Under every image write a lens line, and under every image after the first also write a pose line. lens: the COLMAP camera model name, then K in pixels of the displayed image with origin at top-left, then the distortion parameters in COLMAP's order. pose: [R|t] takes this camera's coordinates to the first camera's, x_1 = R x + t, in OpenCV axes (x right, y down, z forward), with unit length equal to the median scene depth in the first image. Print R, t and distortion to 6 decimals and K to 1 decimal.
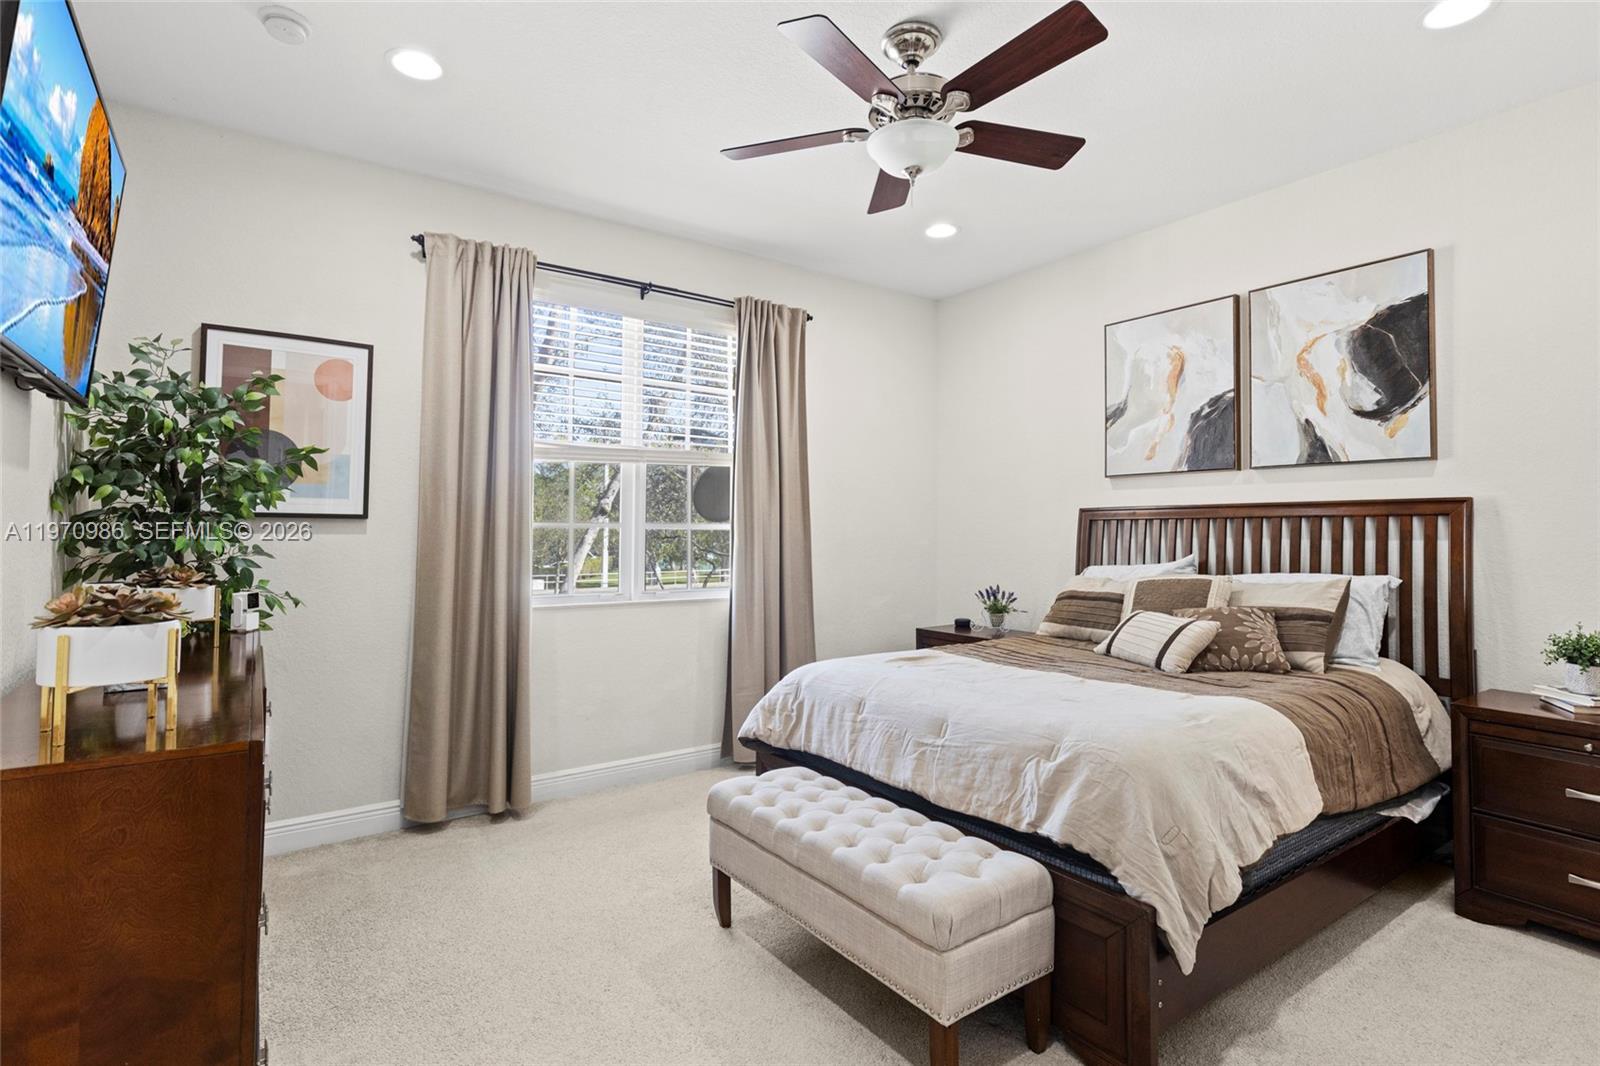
lens RADIAL K [[765.6, 0, 788.7], [0, 765.6, 528.5], [0, 0, 1]] dist [-0.000463, 0.000108]
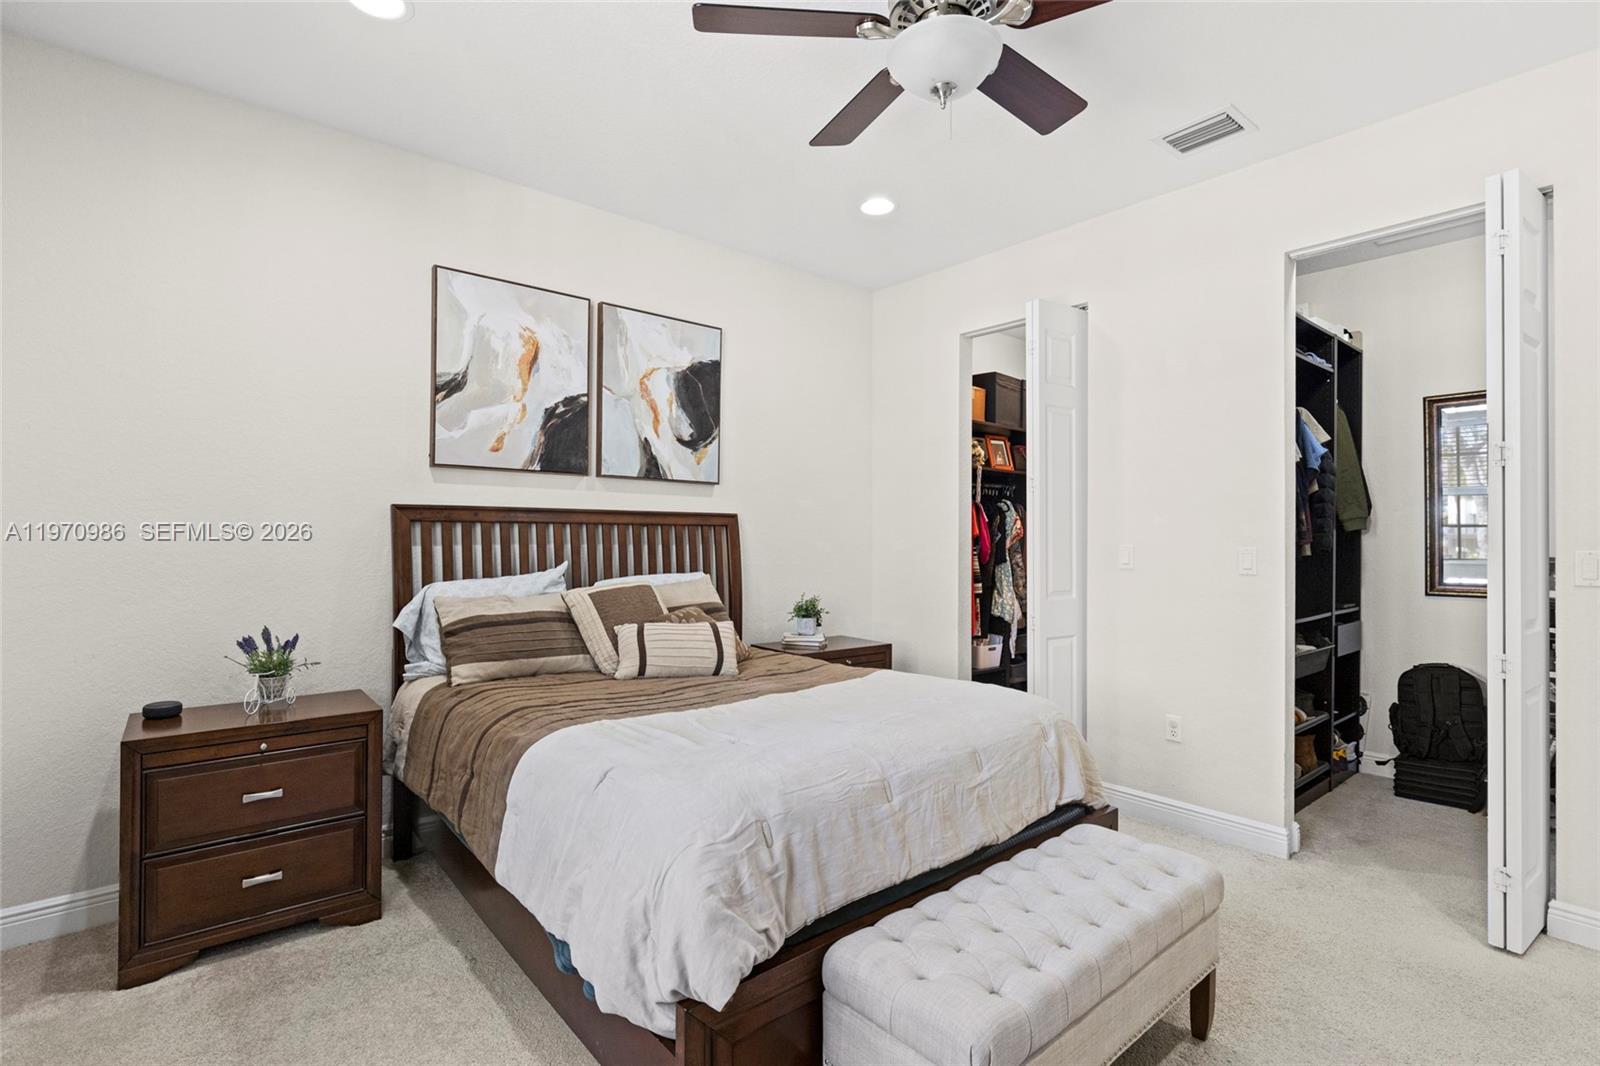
lens RADIAL K [[765.6, 0, 789.5], [0, 765.6, 534.8], [0, 0, 1]] dist [-0.000463, 0.000108]
pose [[-0.073780, 0.000485, 0.997274, -0.454319], [-0.013896, 0.999902, -0.001514, -0.001735], [-0.997178, -0.013970, -0.073766, 0.857467]]
